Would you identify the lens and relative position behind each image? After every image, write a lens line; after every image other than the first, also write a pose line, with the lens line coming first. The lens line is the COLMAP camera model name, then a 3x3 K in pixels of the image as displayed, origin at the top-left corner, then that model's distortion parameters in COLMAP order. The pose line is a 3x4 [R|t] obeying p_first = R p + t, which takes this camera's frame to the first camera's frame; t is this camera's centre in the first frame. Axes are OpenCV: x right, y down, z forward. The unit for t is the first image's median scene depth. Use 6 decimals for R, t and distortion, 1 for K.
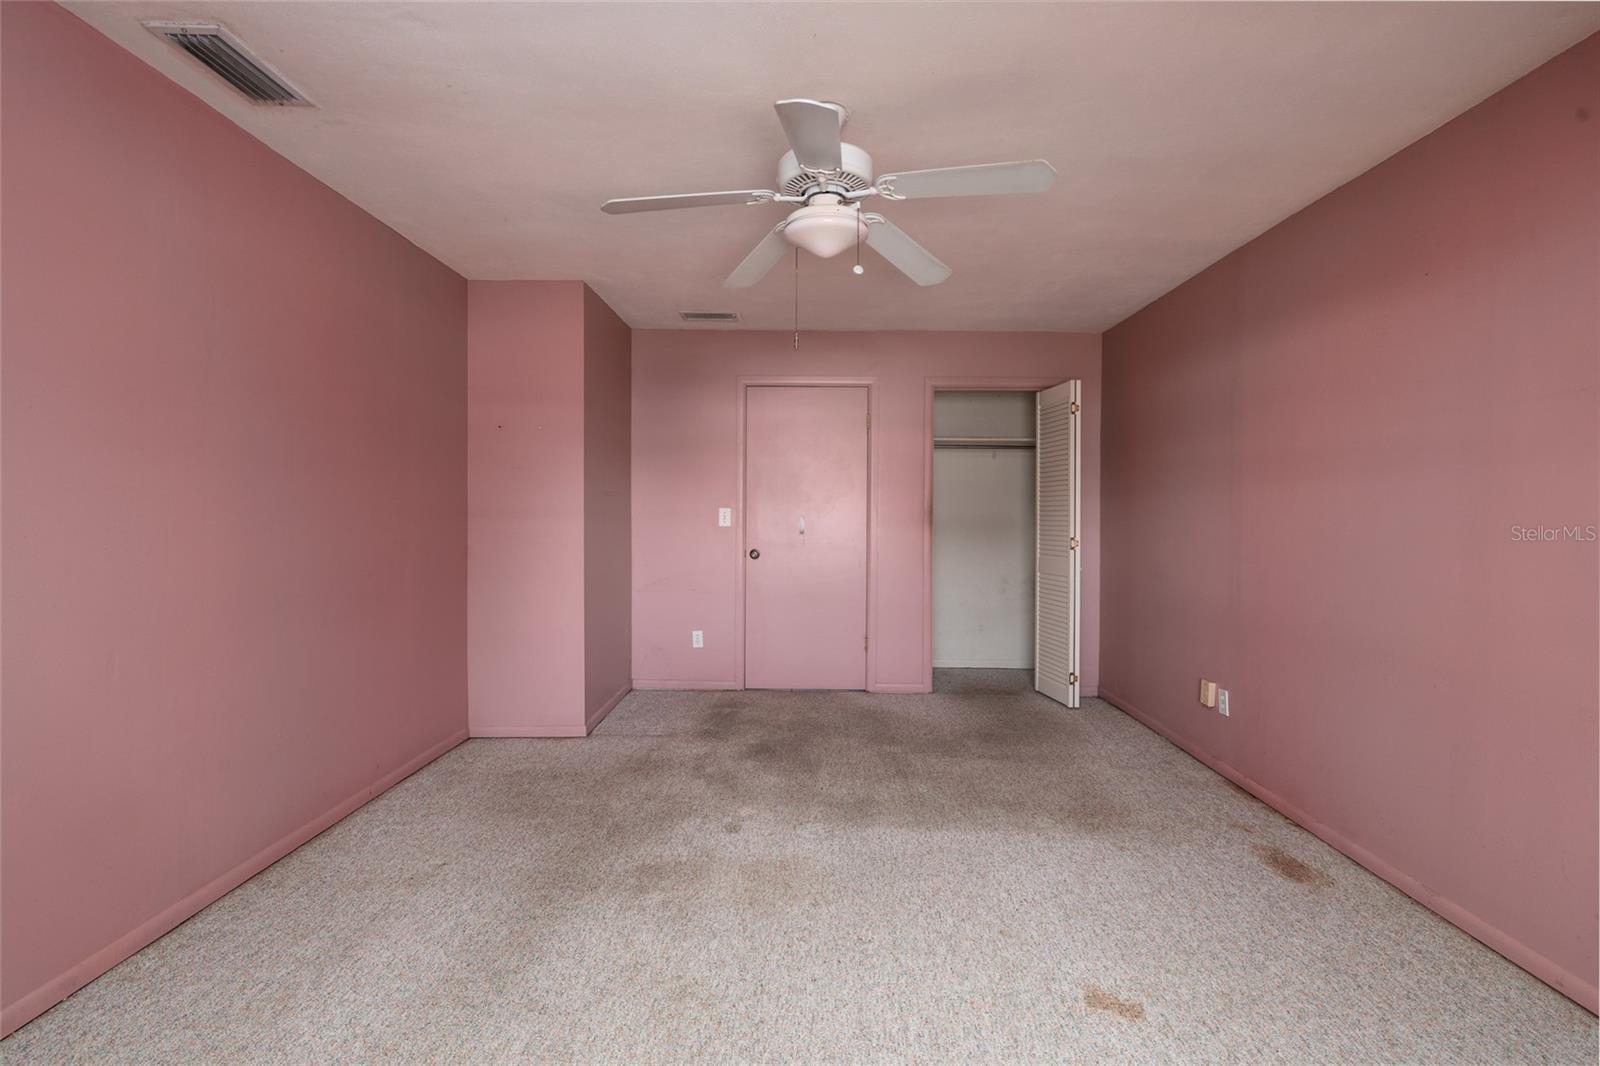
lens RADIAL K [[717.7, 0, 796.5], [0, 717.7, 513.9], [0, 0, 1]] dist [0.000697, 0.000361]
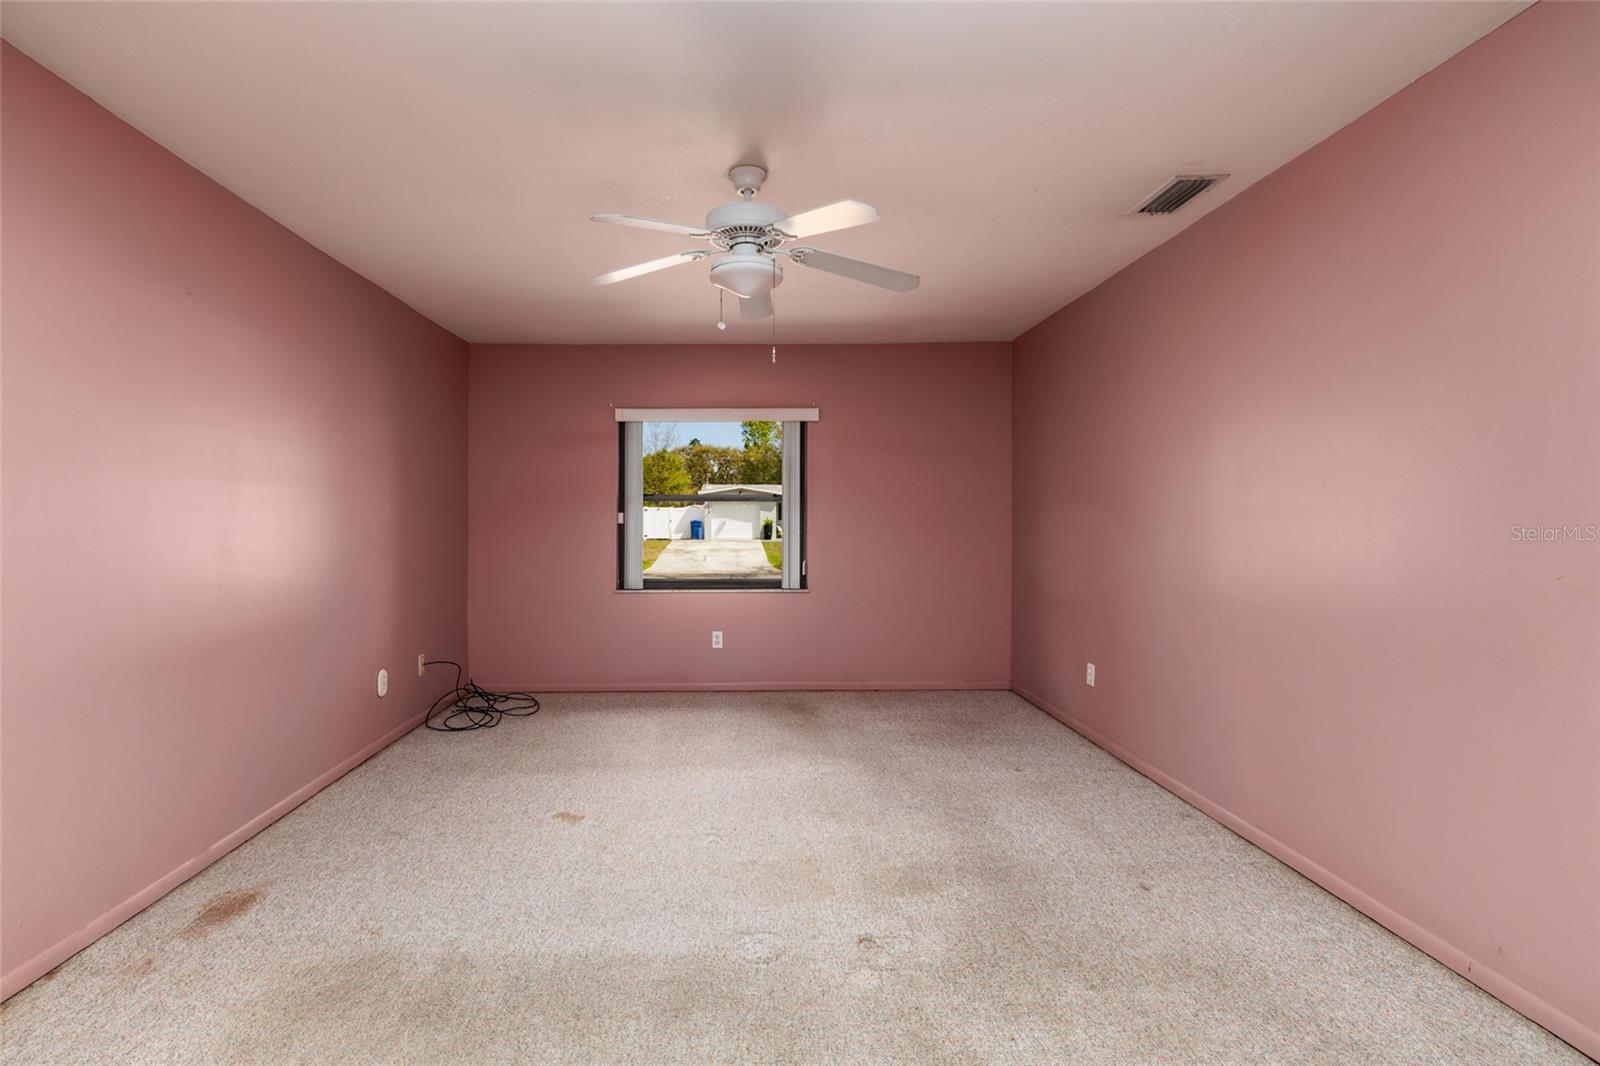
lens RADIAL K [[760.4, 0, 794.5], [0, 760.4, 524.7], [0, 0, 1]] dist [-0.008238, -0.000042]
pose [[-0.995120, -0.003627, -0.098607, 0.077152], [-0.004910, 0.999906, 0.012773, -0.005888], [0.098551, 0.013195, -0.995045, 2.078645]]
